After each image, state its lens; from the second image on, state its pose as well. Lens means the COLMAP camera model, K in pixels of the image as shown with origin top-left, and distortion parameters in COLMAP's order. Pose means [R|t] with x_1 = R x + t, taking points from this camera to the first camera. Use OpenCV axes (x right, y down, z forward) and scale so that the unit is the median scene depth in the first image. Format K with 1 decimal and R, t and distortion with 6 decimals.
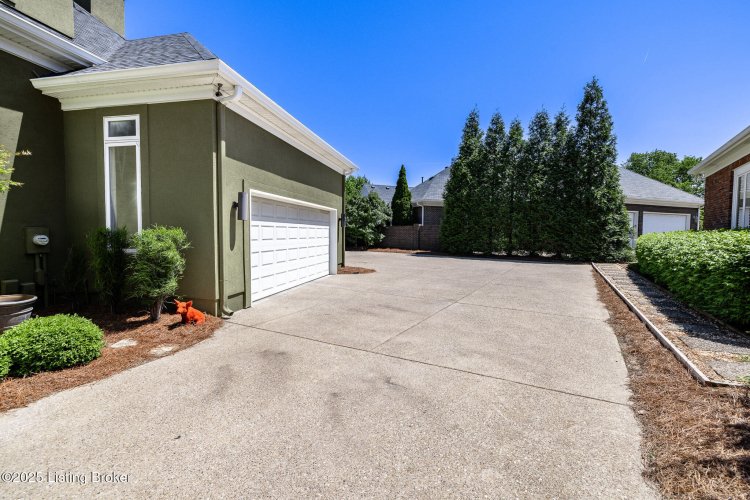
lens RADIAL K [[325.9, 0, 376.2], [0, 325.9, 251.4], [0, 0, 1]] dist [-0.002894, -0.001101]
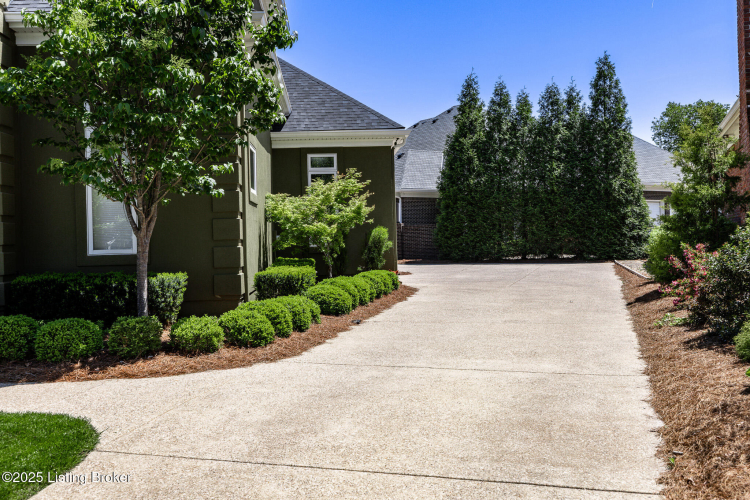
lens RADIAL K [[748.6, 0, 374.3], [0, 748.6, 248.0], [0, 0, 1]] dist [0.023026, 0.000000]
pose [[0.965204, -0.031457, 0.259600, -0.476557], [0.044282, 0.998063, -0.043701, 0.056911], [-0.257722, 0.053675, 0.964727, -0.768335]]
